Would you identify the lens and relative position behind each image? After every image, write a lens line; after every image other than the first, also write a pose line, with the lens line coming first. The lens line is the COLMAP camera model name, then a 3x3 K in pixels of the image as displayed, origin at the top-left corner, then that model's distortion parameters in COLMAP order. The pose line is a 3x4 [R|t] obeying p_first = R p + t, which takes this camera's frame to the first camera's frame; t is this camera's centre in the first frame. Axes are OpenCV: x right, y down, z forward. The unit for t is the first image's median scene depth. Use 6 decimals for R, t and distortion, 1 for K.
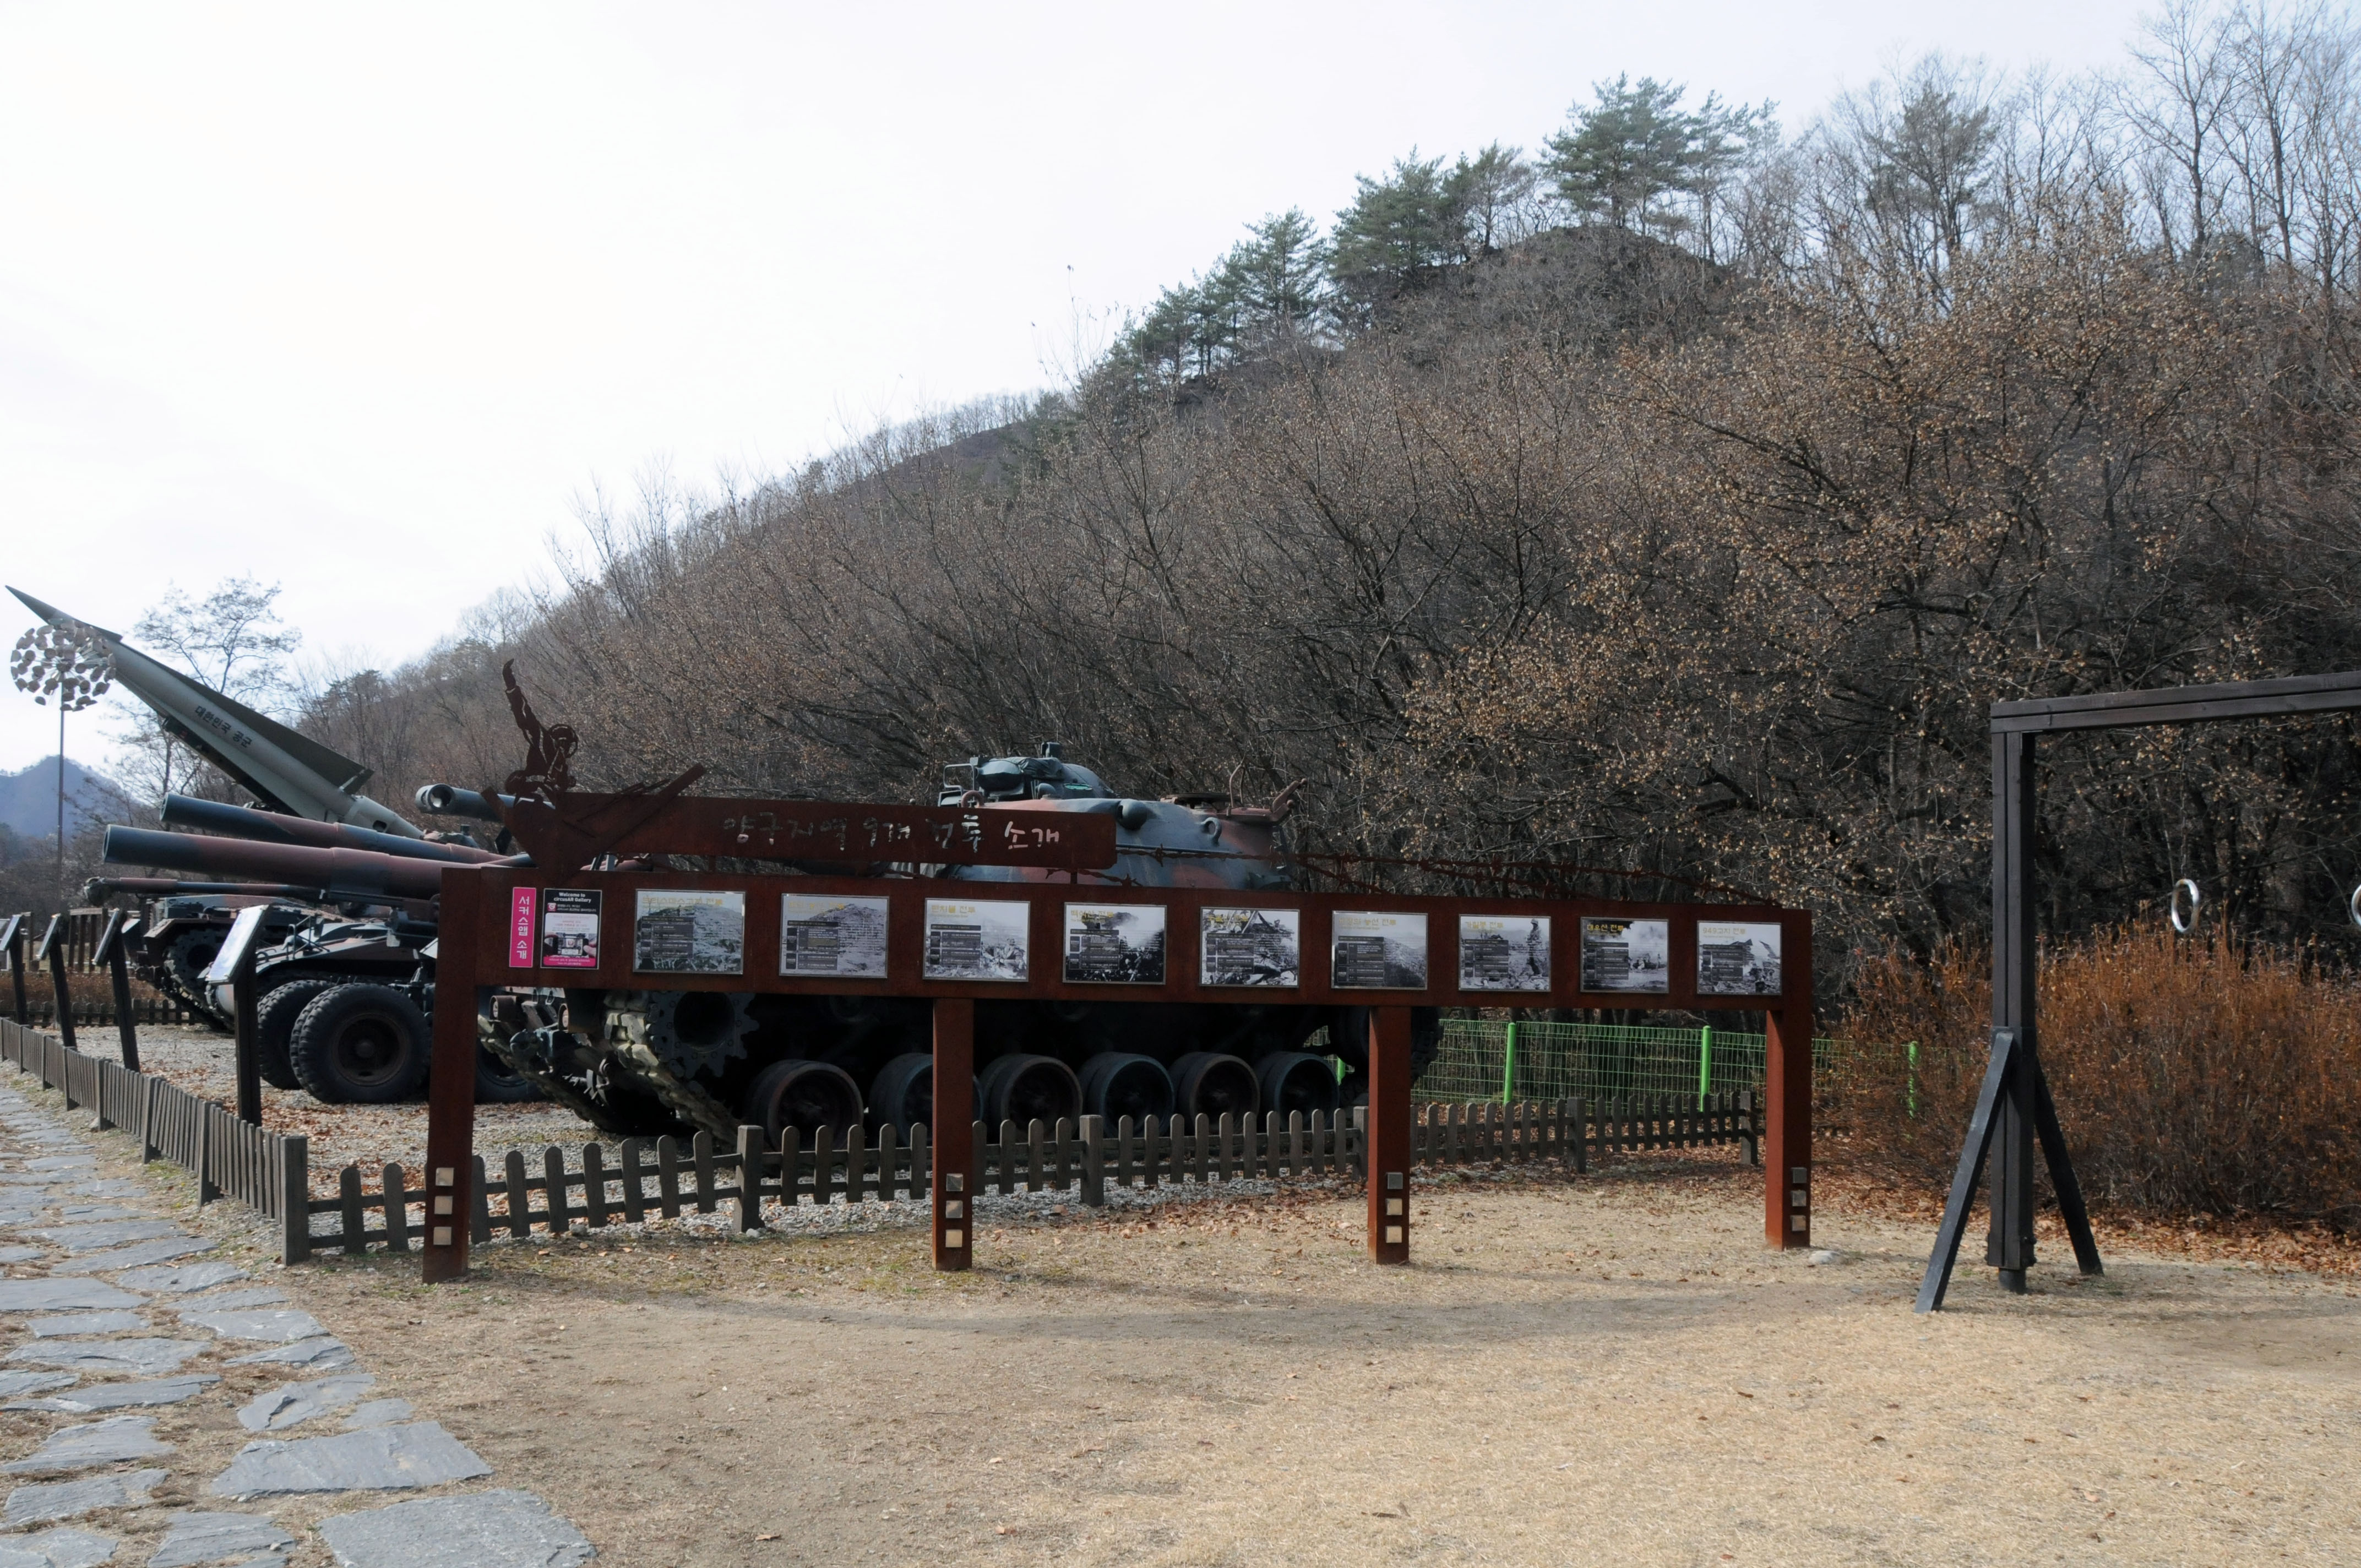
lens RADIAL K [[1911.7, 0, 1171.1], [0, 1911.7, 787.2], [0, 0, 1]] dist [-0.067598, 0.016695]
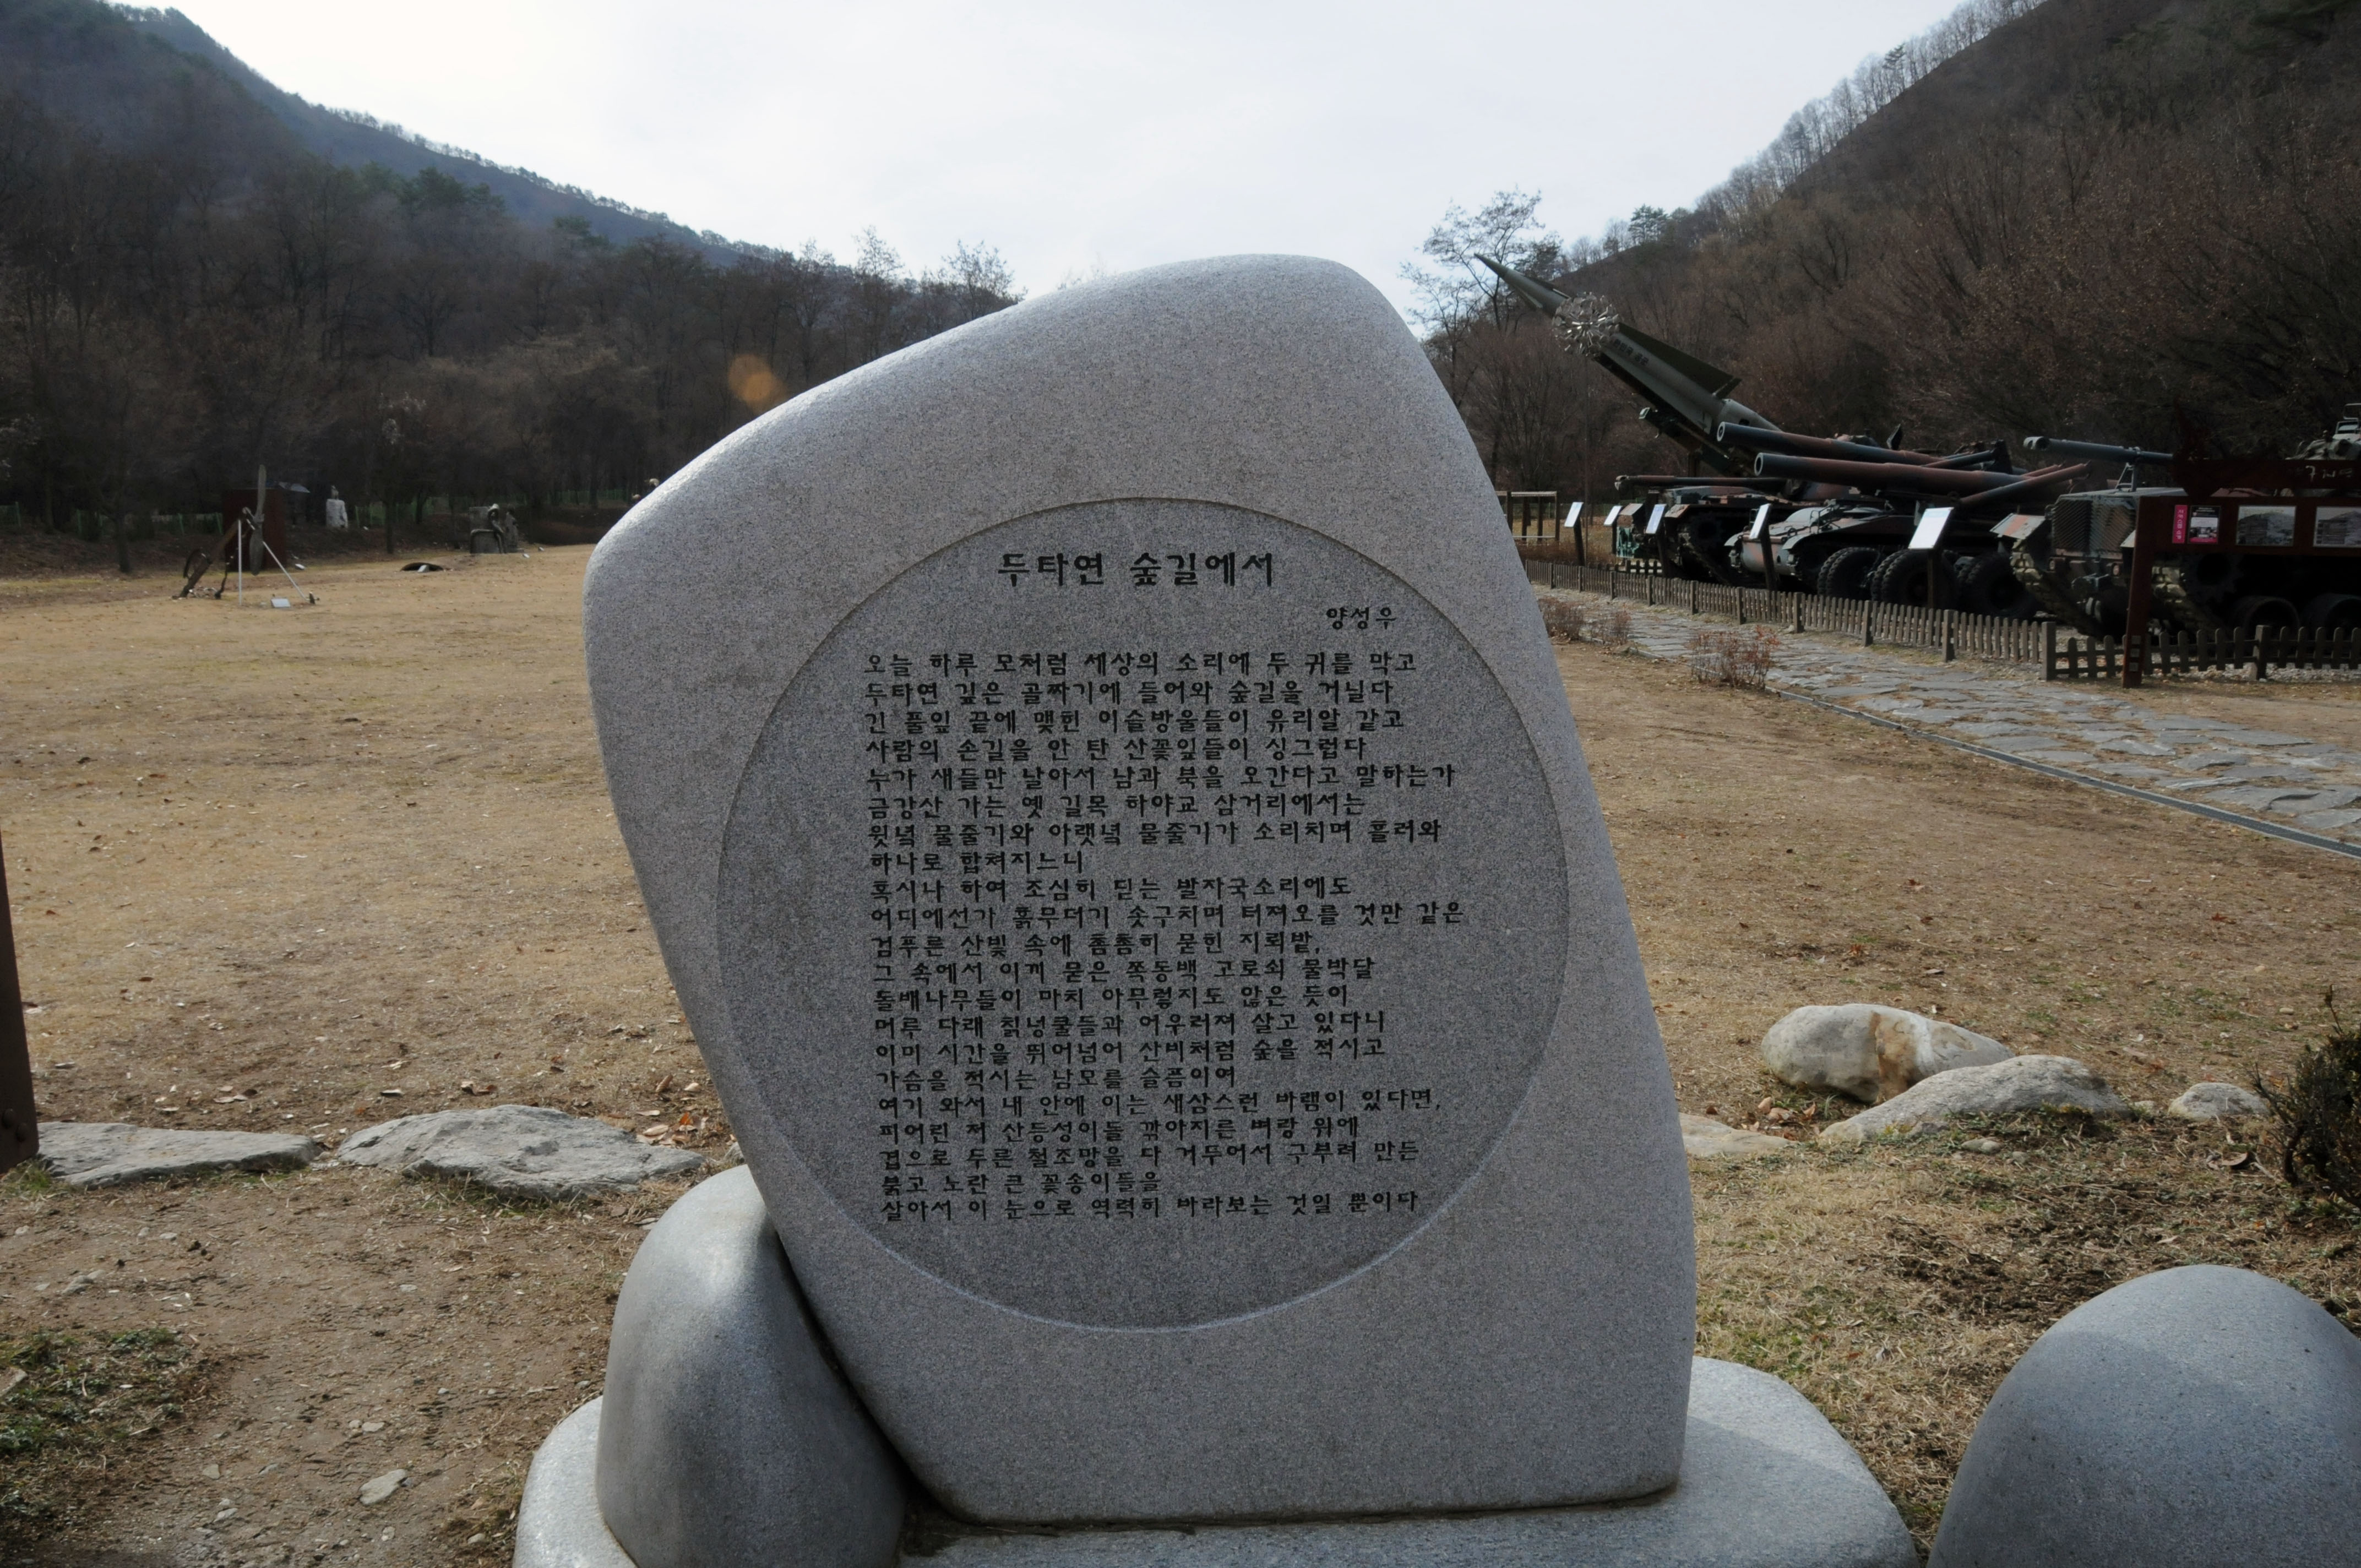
lens RADIAL K [[1911.7, 0, 1183.2], [0, 1911.7, 793.0], [0, 0, 1]] dist [-0.067598, 0.016695]
pose [[0.834472, 0.064942, -0.547210, -0.096207], [0.063291, 0.975164, 0.212247, -0.135258], [0.547404, -0.211747, 0.809637, -1.247020]]
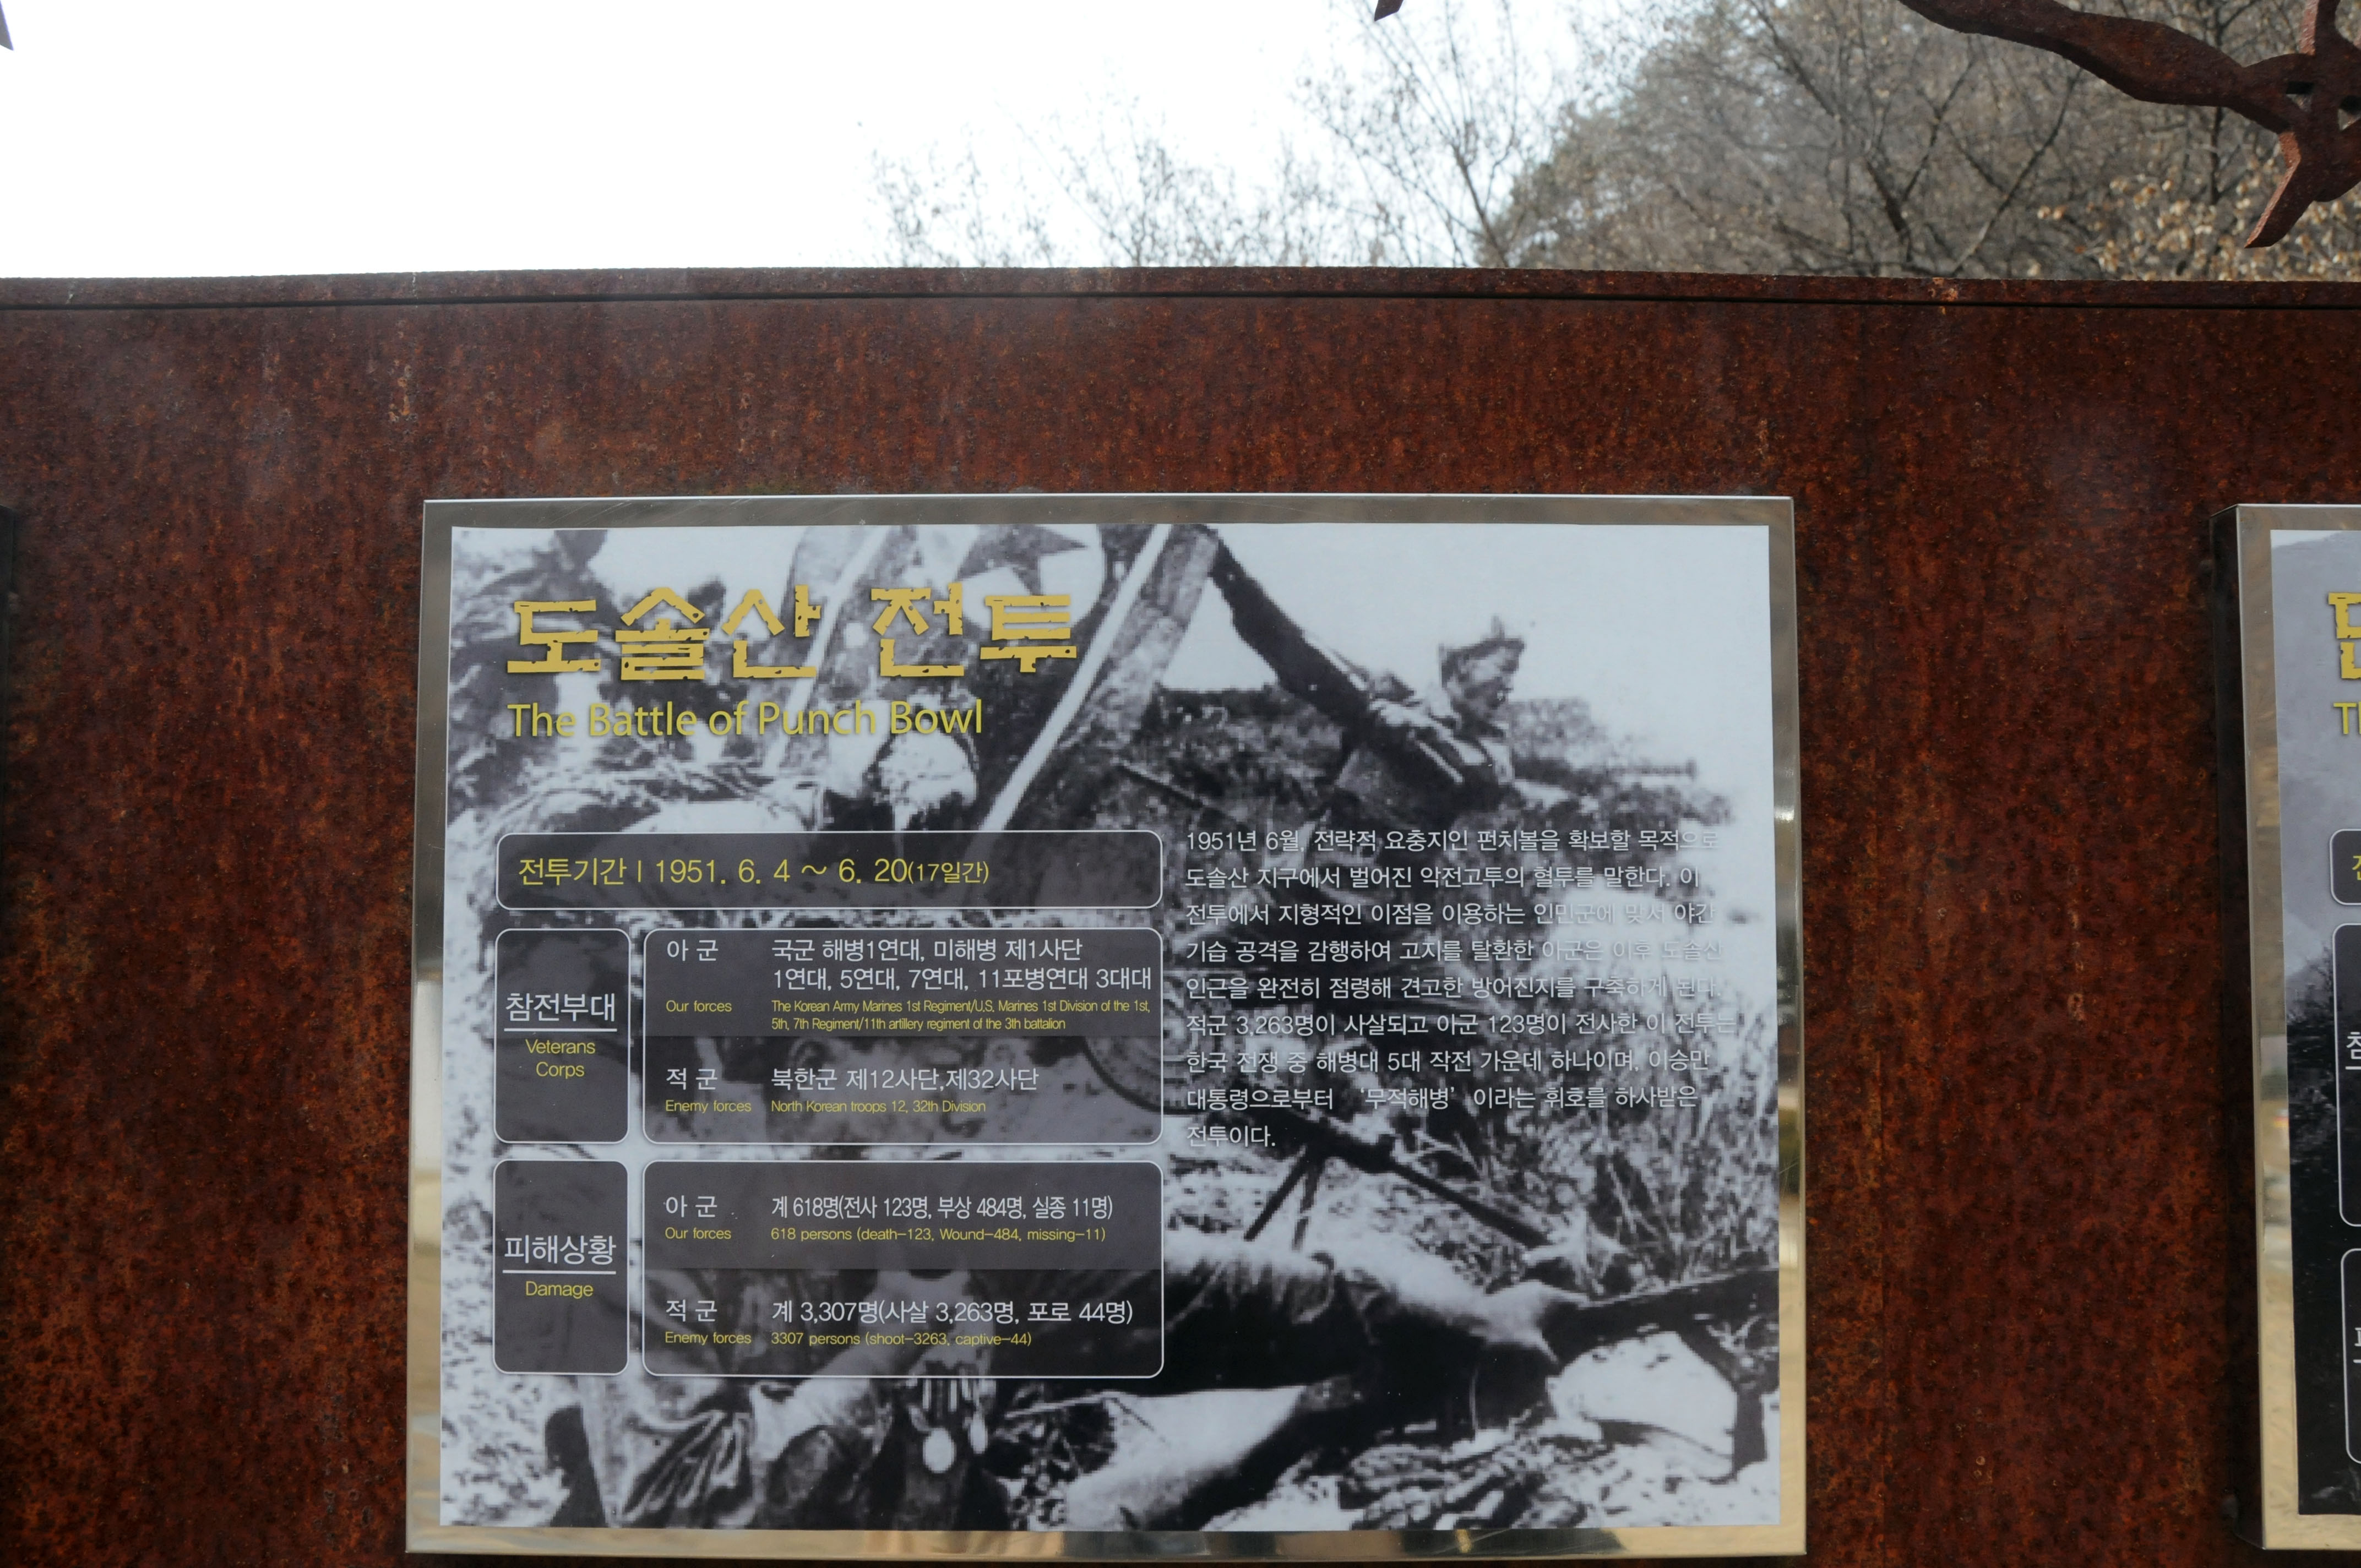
lens RADIAL K [[1856.2, 0, 1249.7], [0, 1856.2, 854.4], [0, 0, 1]] dist [-0.106543, 0.083523]
pose [[0.976155, -0.046031, -0.212140, 0.061649], [0.055615, 0.997673, 0.039430, 0.074680], [0.209831, -0.050288, 0.976444, 0.928177]]
